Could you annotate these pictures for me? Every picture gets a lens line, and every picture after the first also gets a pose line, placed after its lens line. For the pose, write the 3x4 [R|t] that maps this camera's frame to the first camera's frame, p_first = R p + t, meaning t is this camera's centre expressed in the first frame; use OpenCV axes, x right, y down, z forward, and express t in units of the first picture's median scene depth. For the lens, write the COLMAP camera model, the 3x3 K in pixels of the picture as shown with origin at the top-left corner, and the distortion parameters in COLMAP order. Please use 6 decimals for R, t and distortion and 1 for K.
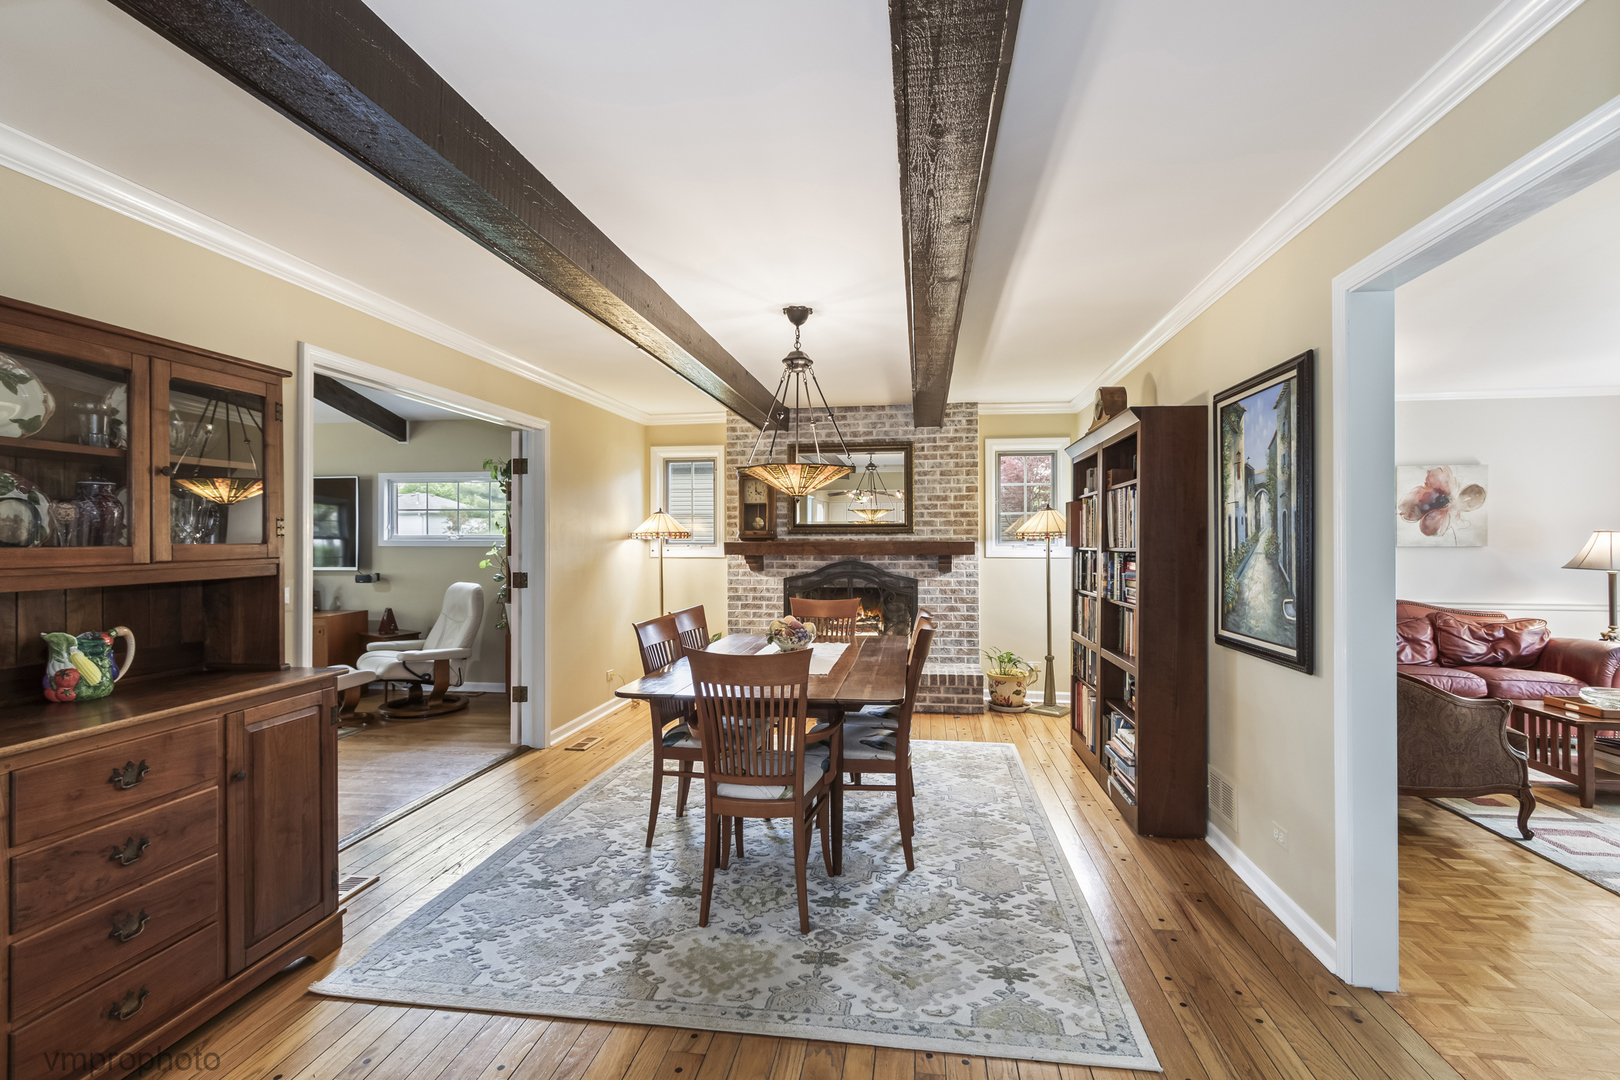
lens RADIAL K [[741.6, 0, 810.4], [0, 741.6, 535.8], [0, 0, 1]] dist [0.000304, -0.000421]
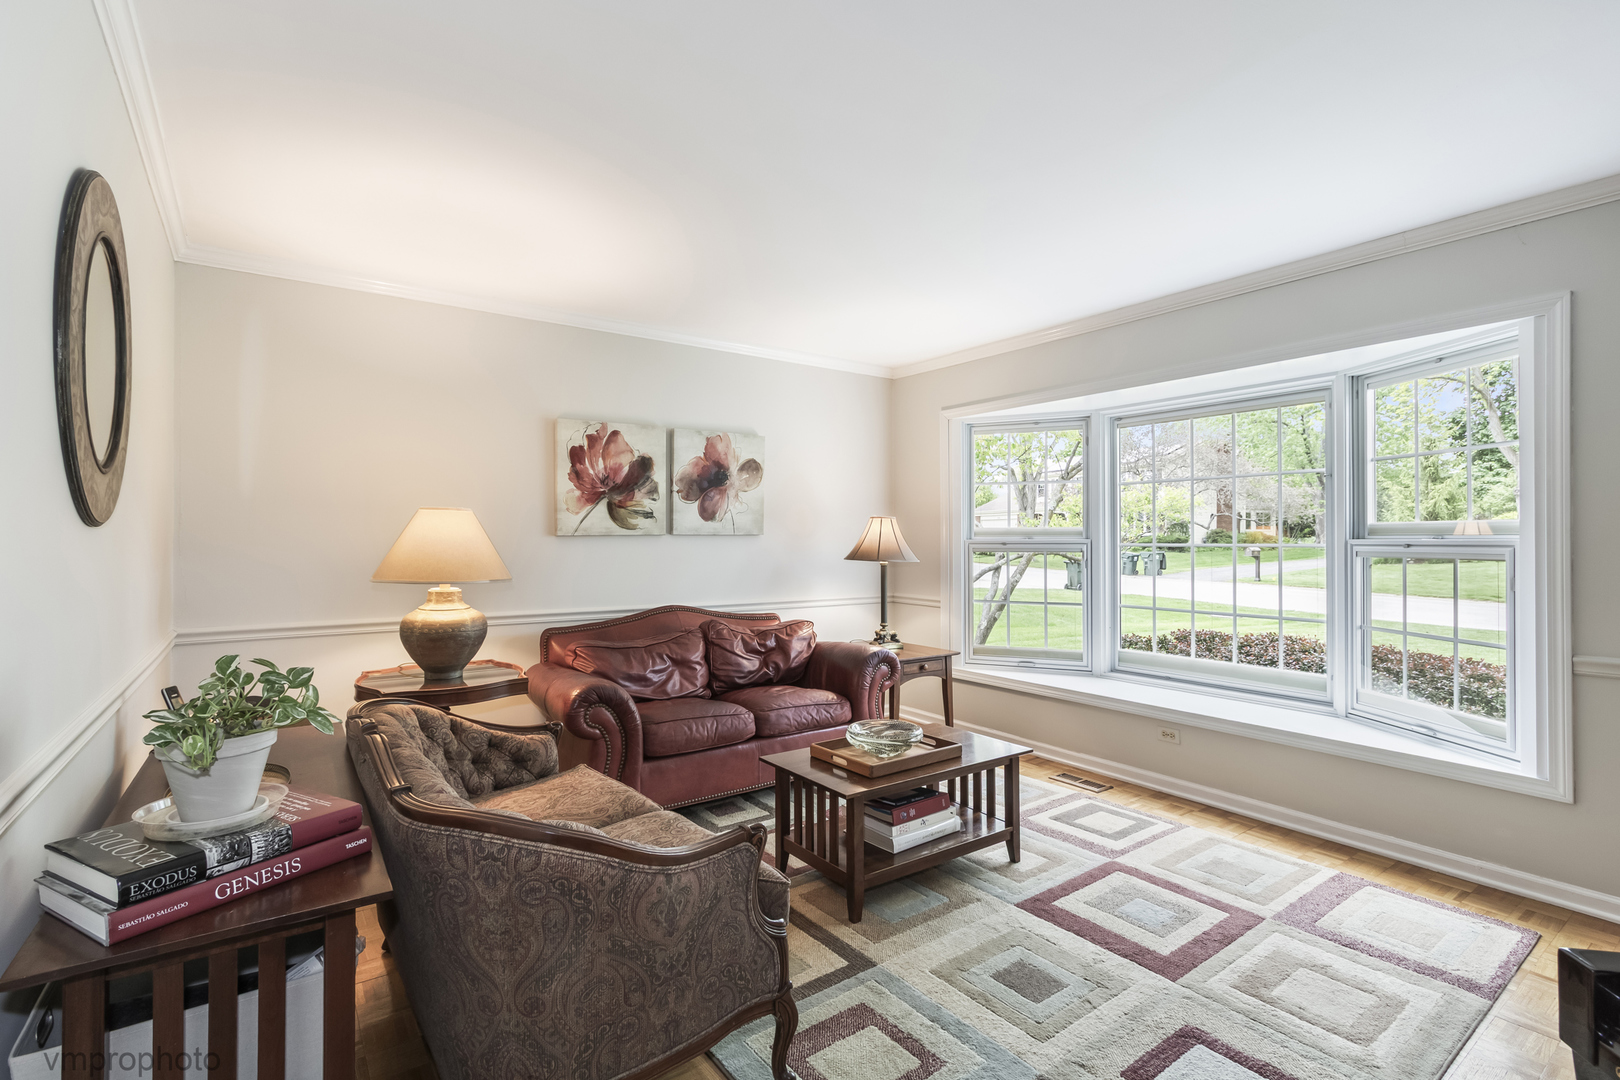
lens RADIAL K [[741.6, 0, 810.4], [0, 741.6, 535.8], [0, 0, 1]] dist [0.000304, -0.000421]
pose [[0.711163, 0.006409, 0.702998, 0.393942], [-0.008591, 0.999963, -0.000426, 0.016483], [-0.702975, -0.005736, 0.711192, 0.399933]]
